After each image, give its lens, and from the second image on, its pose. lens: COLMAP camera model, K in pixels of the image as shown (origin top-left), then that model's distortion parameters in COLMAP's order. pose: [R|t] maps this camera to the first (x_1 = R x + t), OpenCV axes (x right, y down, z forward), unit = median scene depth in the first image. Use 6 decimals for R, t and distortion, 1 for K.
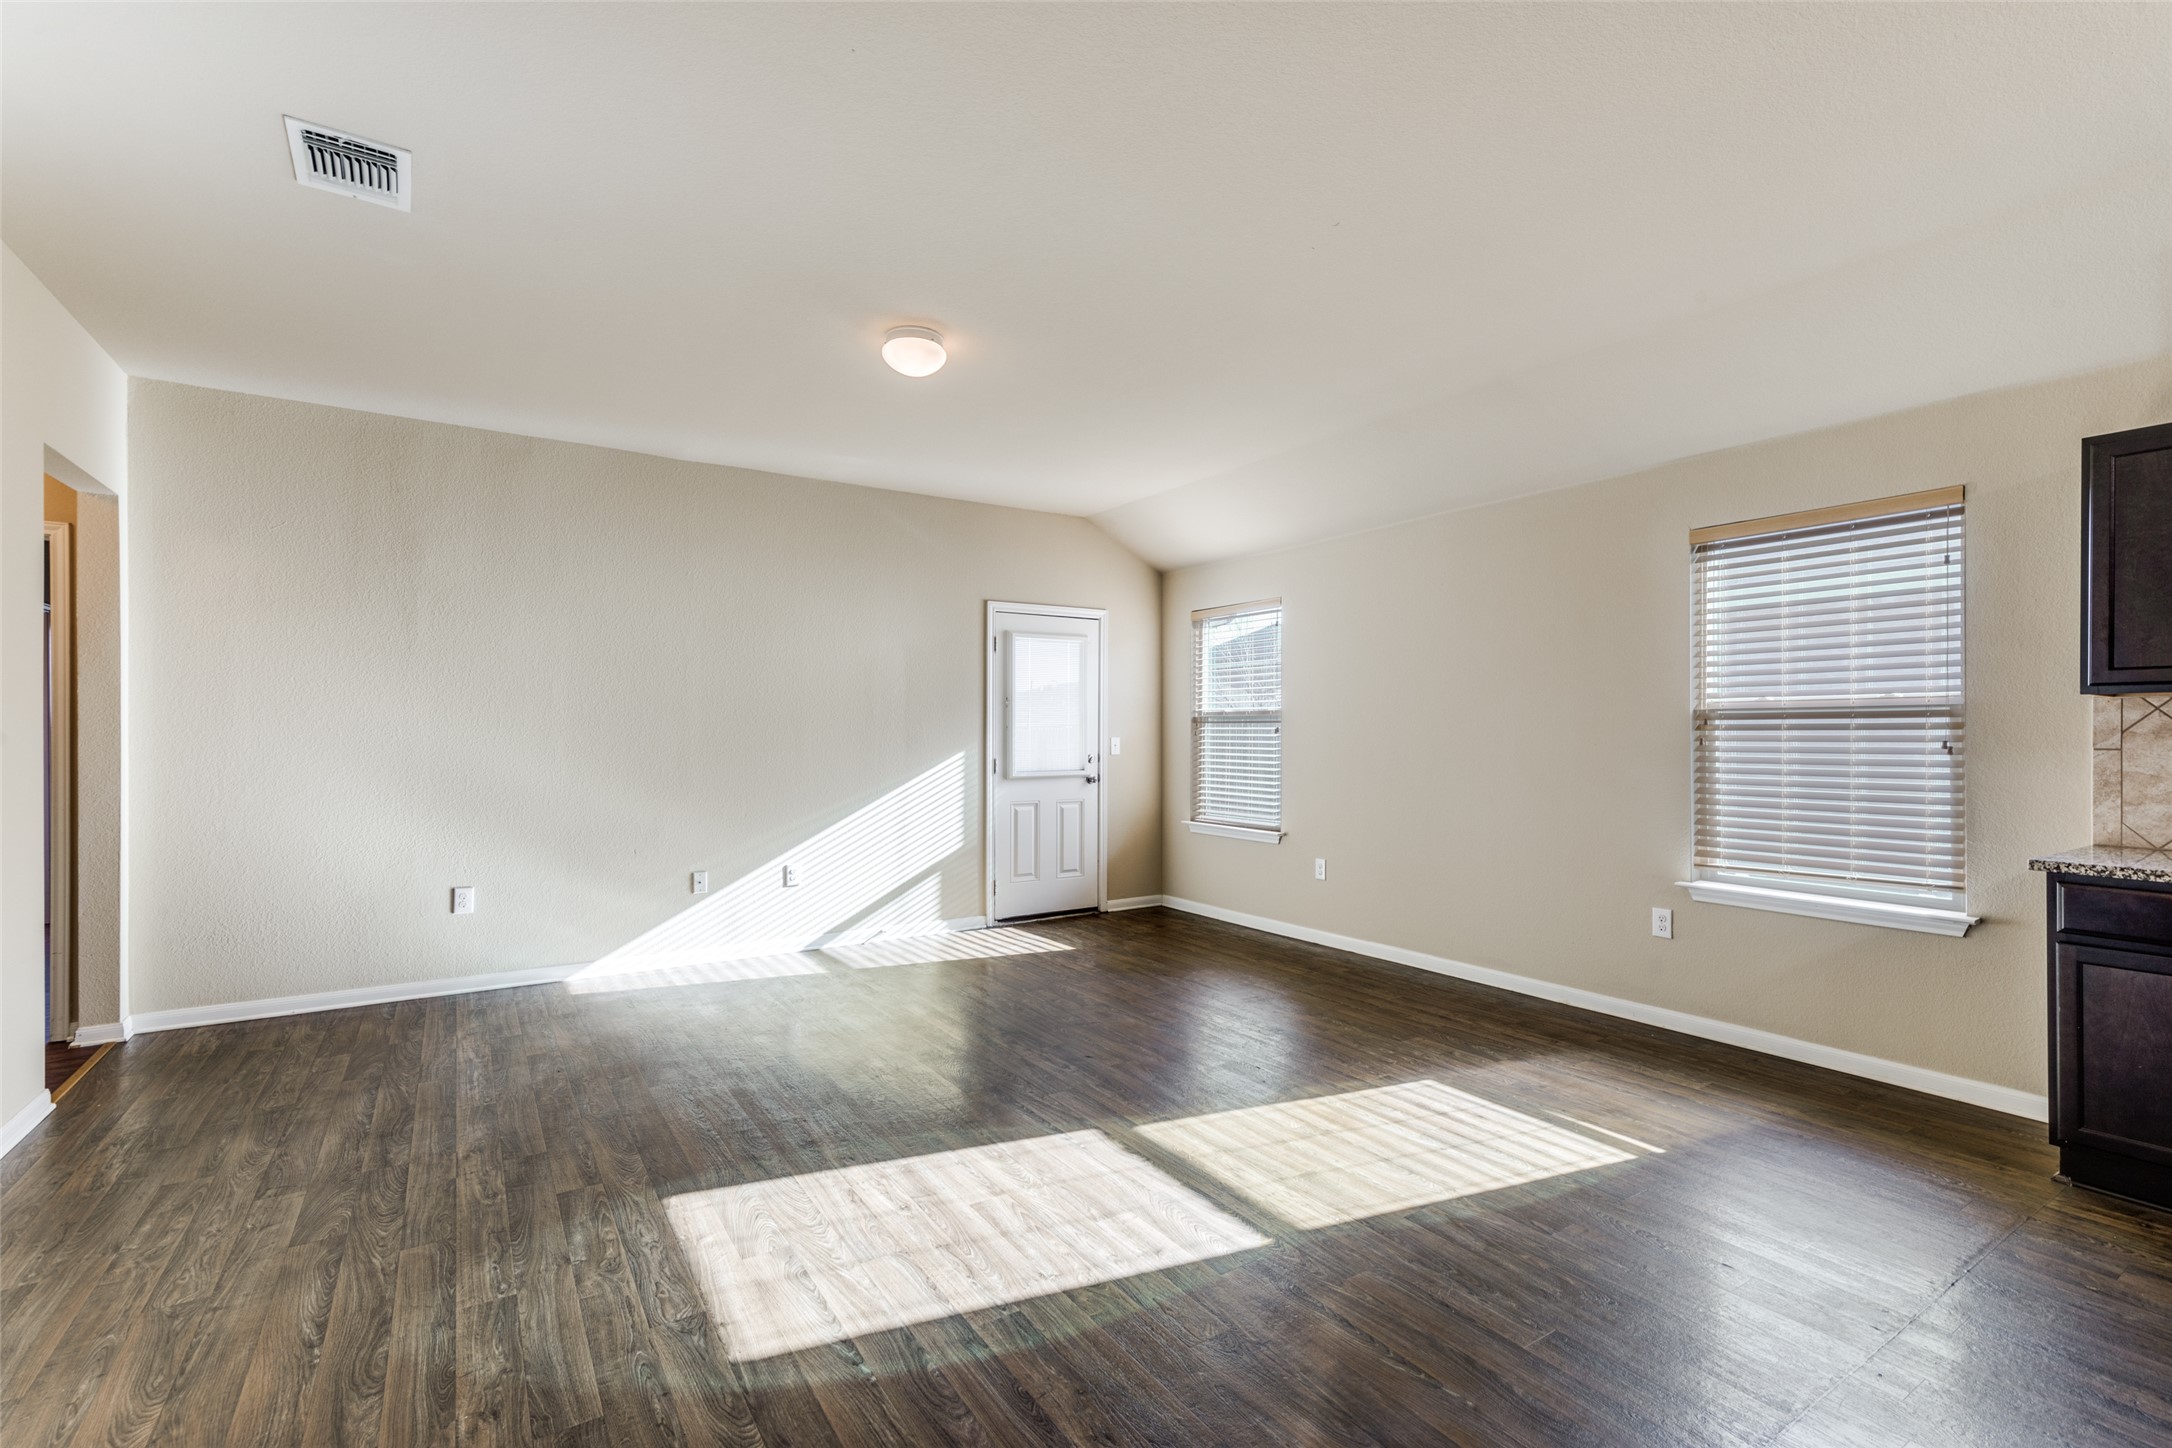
lens RADIAL K [[980.0, 0, 1085.7], [0, 980.0, 719.5], [0, 0, 1]] dist [0.006922, -0.001172]
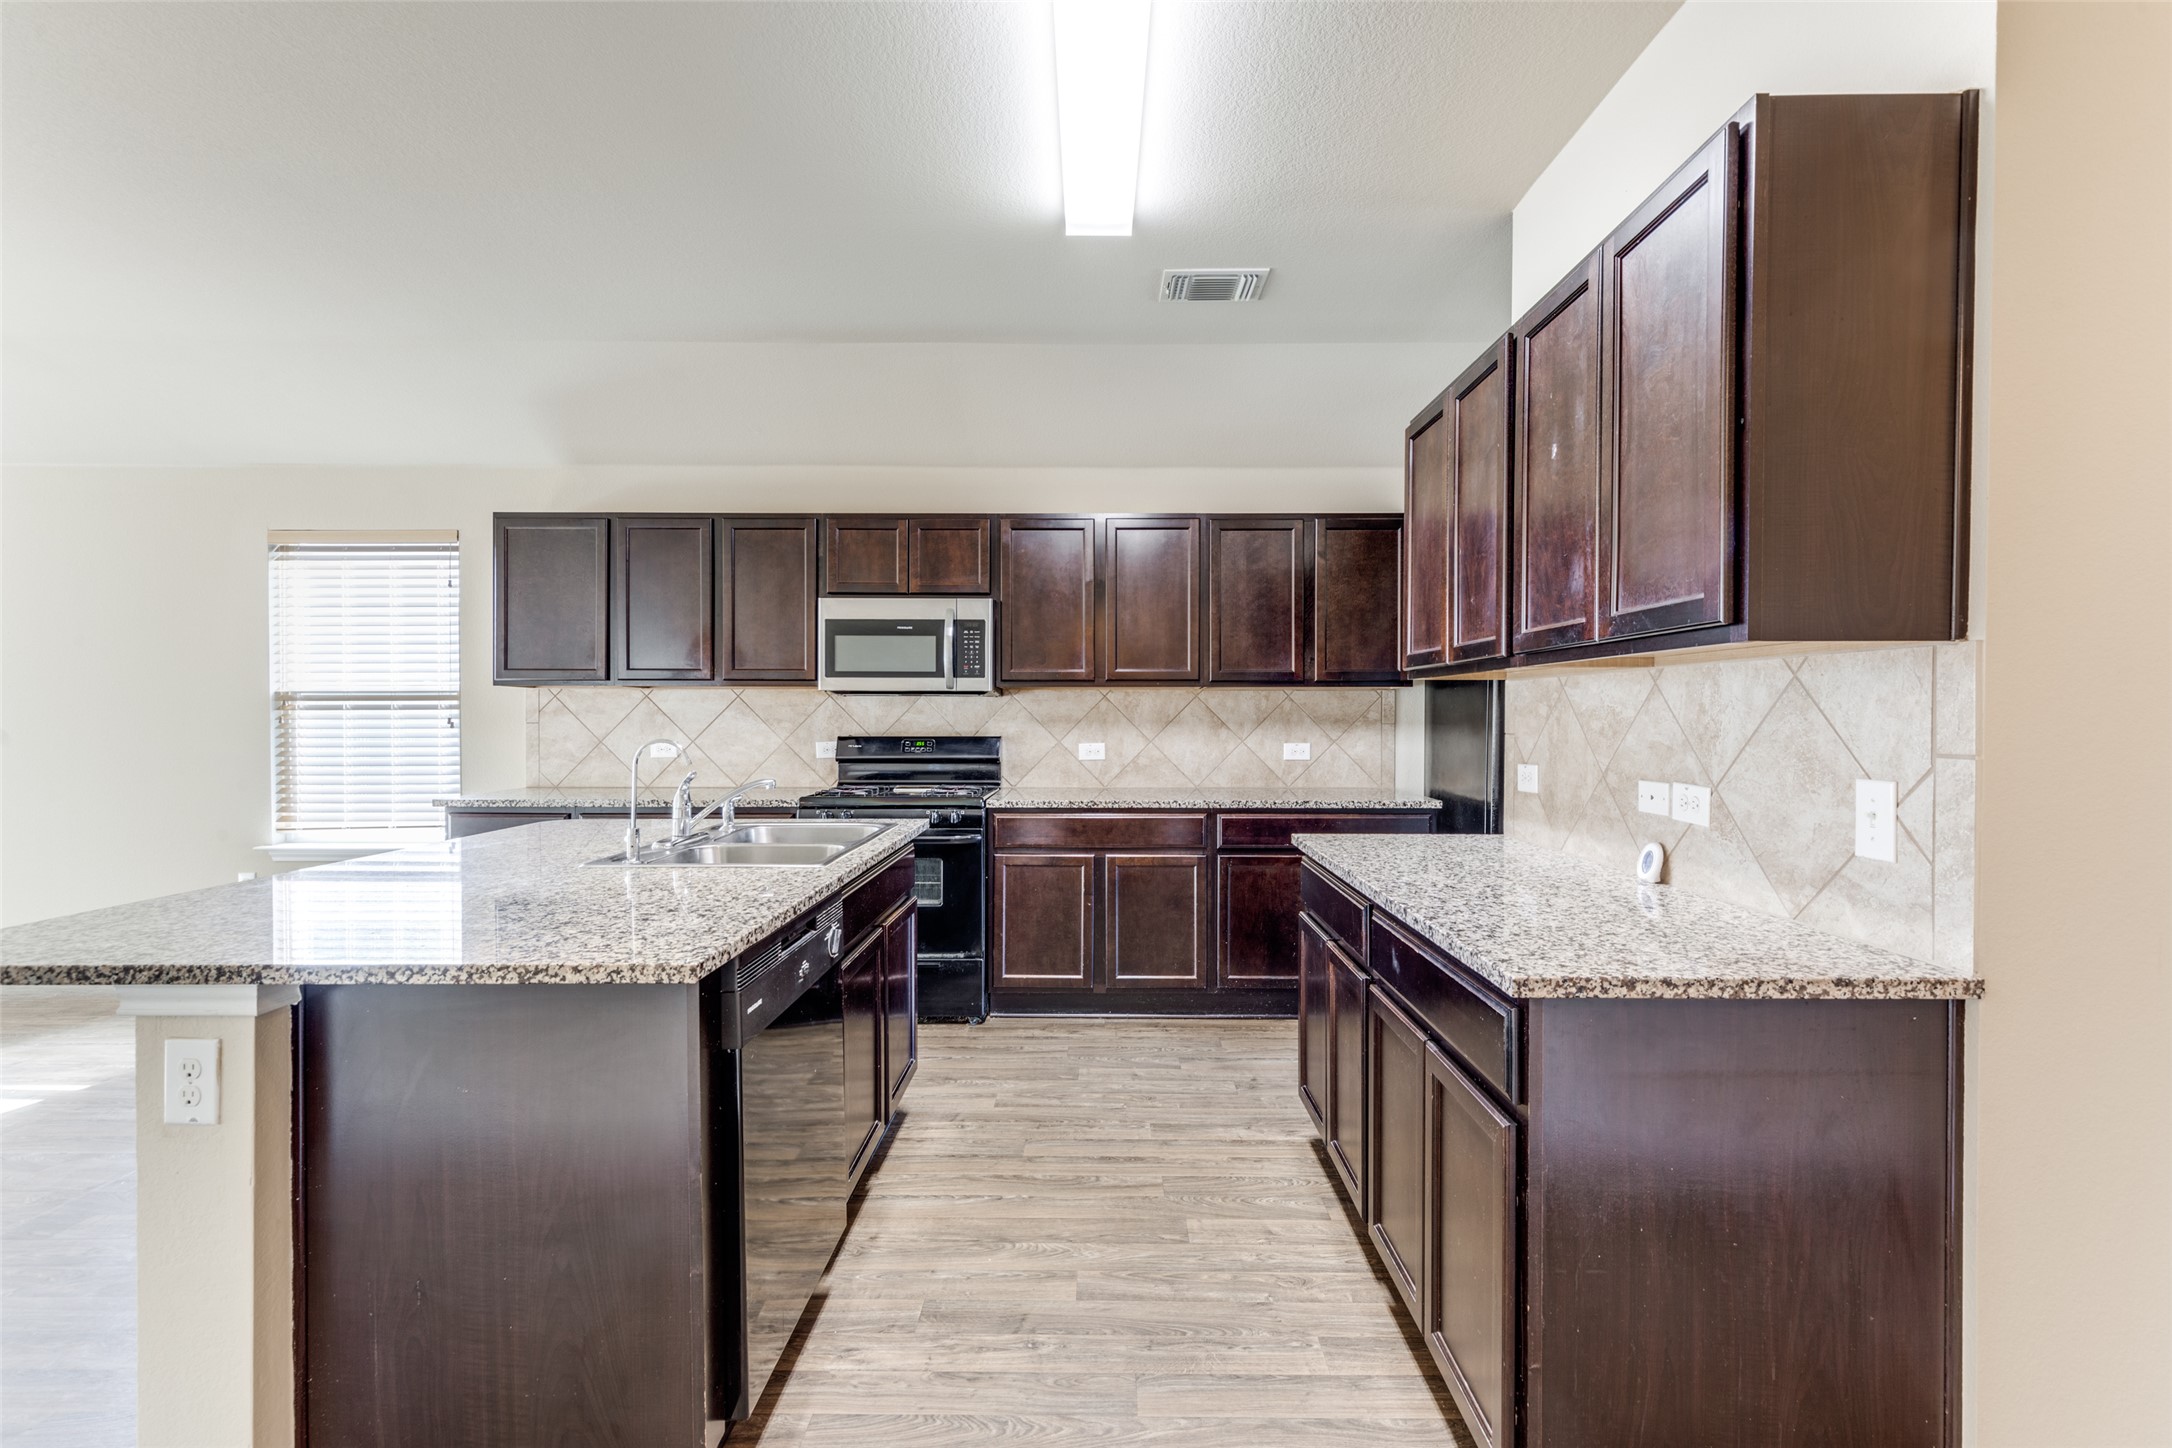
lens RADIAL K [[980.0, 0, 1117.8], [0, 980.0, 726.3], [0, 0, 1]] dist [0.006922, -0.001172]
pose [[0.544616, -0.009611, 0.838630, 0.199463], [-0.010938, 0.999768, 0.018561, -0.001628], [-0.838614, -0.019281, 0.544385, -0.423610]]
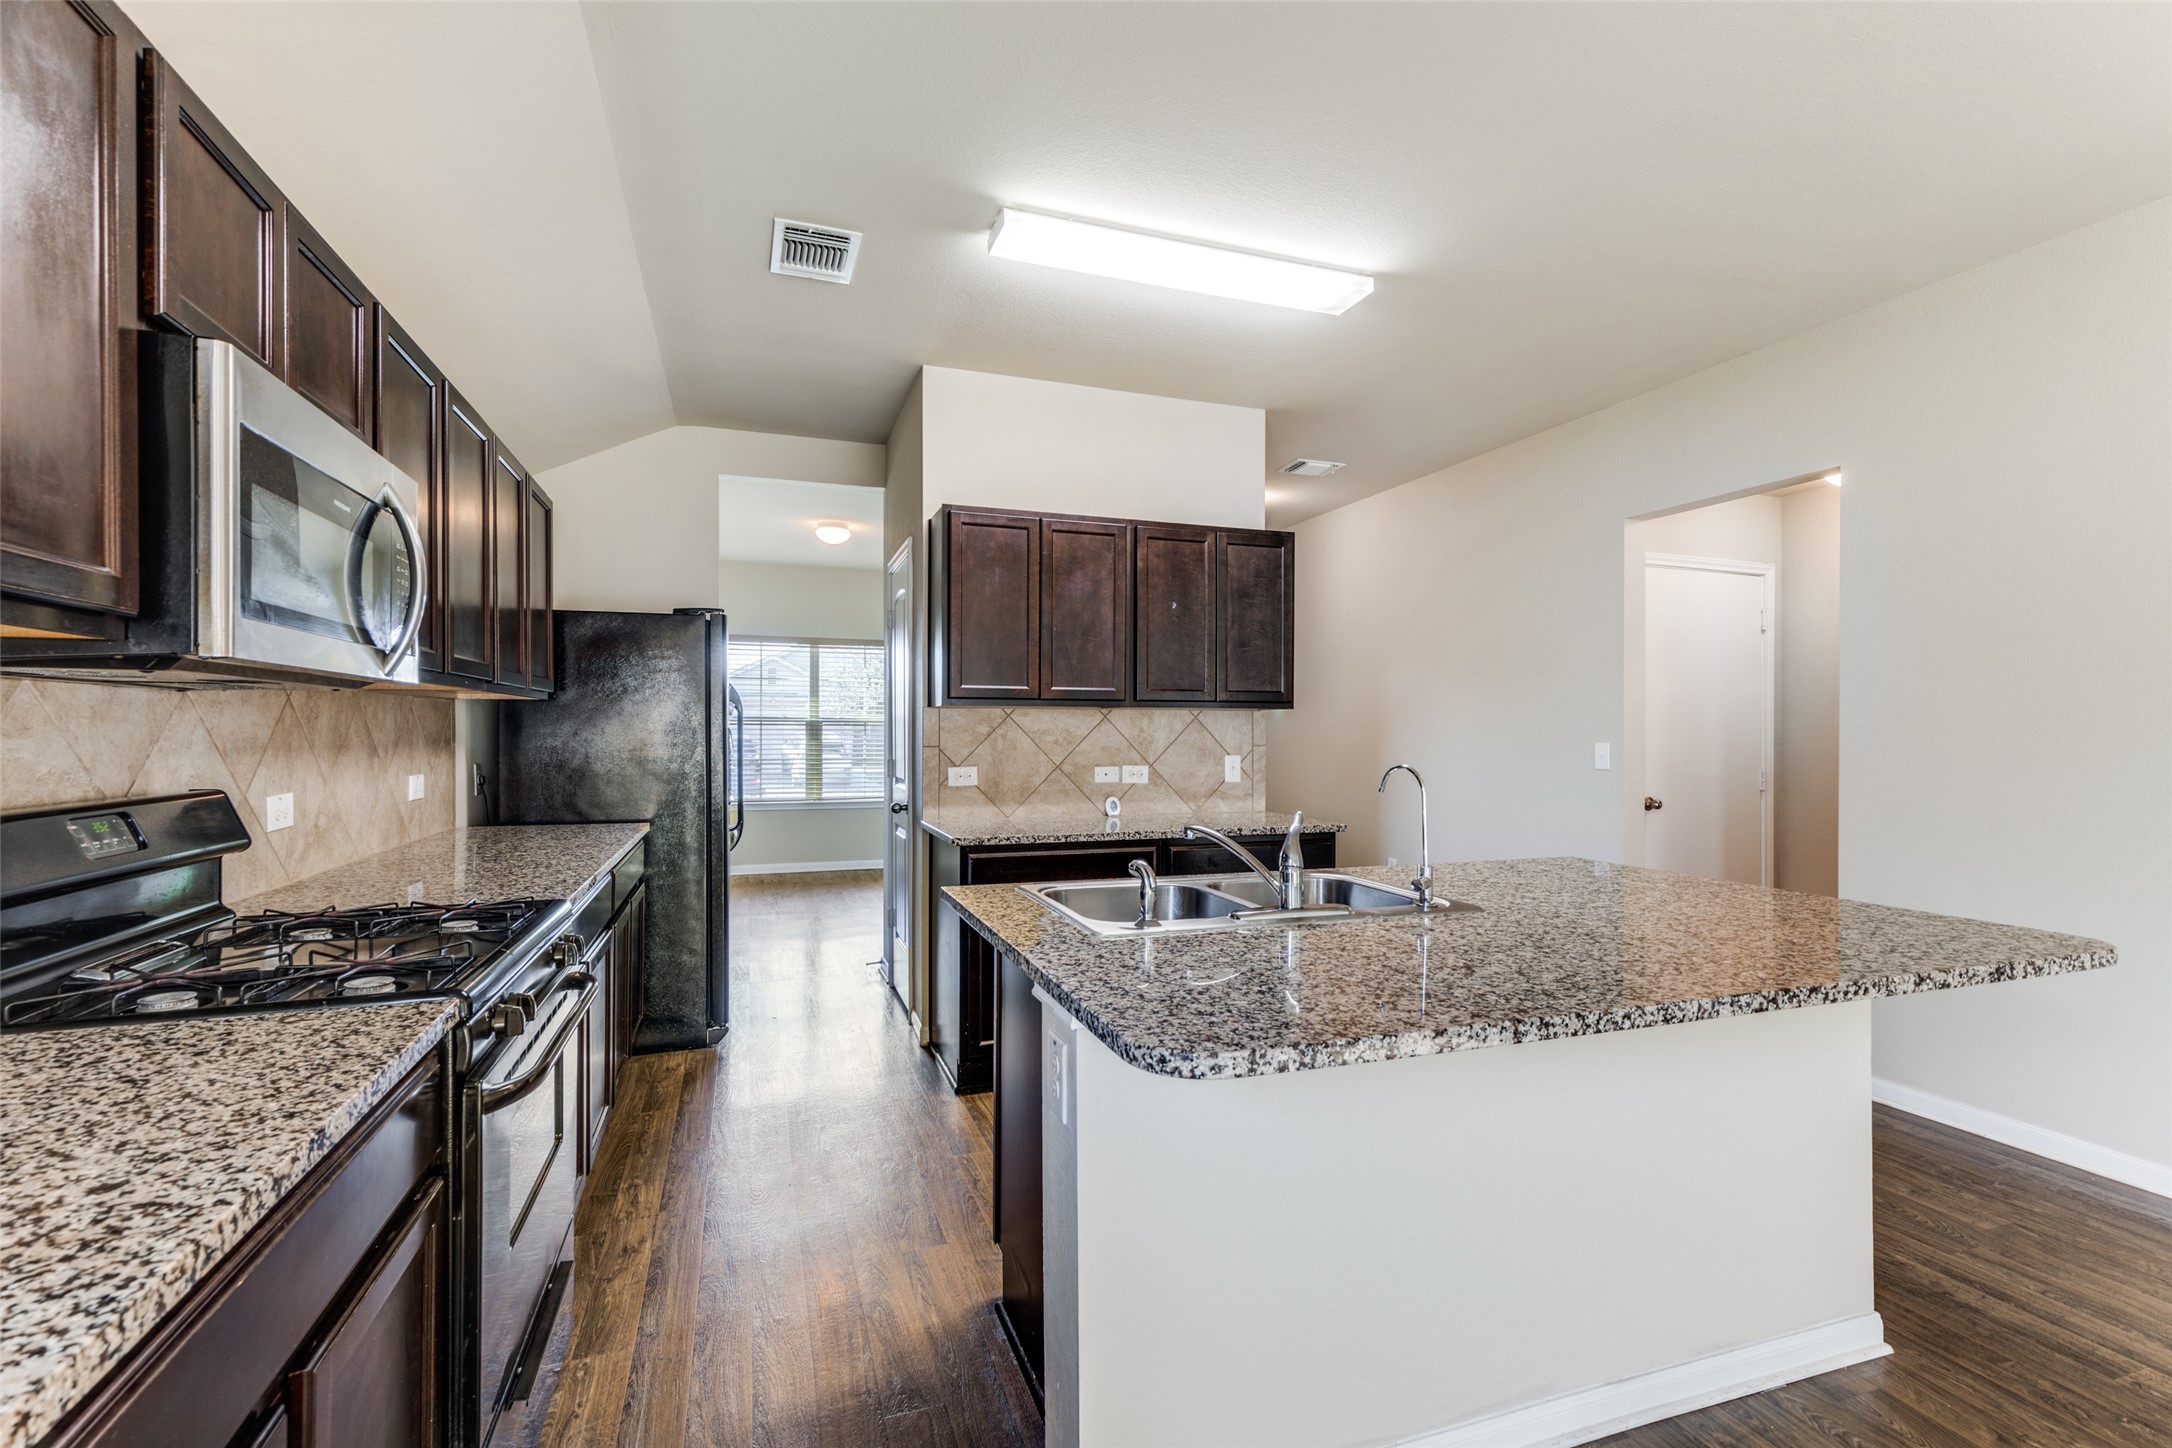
lens RADIAL K [[980.0, 0, 1087.8], [0, 980.0, 730.7], [0, 0, 1]] dist [0.006922, -0.001172]
pose [[-0.971563, -0.000539, 0.236781, 0.561434], [-0.003380, 0.999927, -0.011593, 0.008490], [-0.236758, -0.012064, -0.971494, 0.628747]]
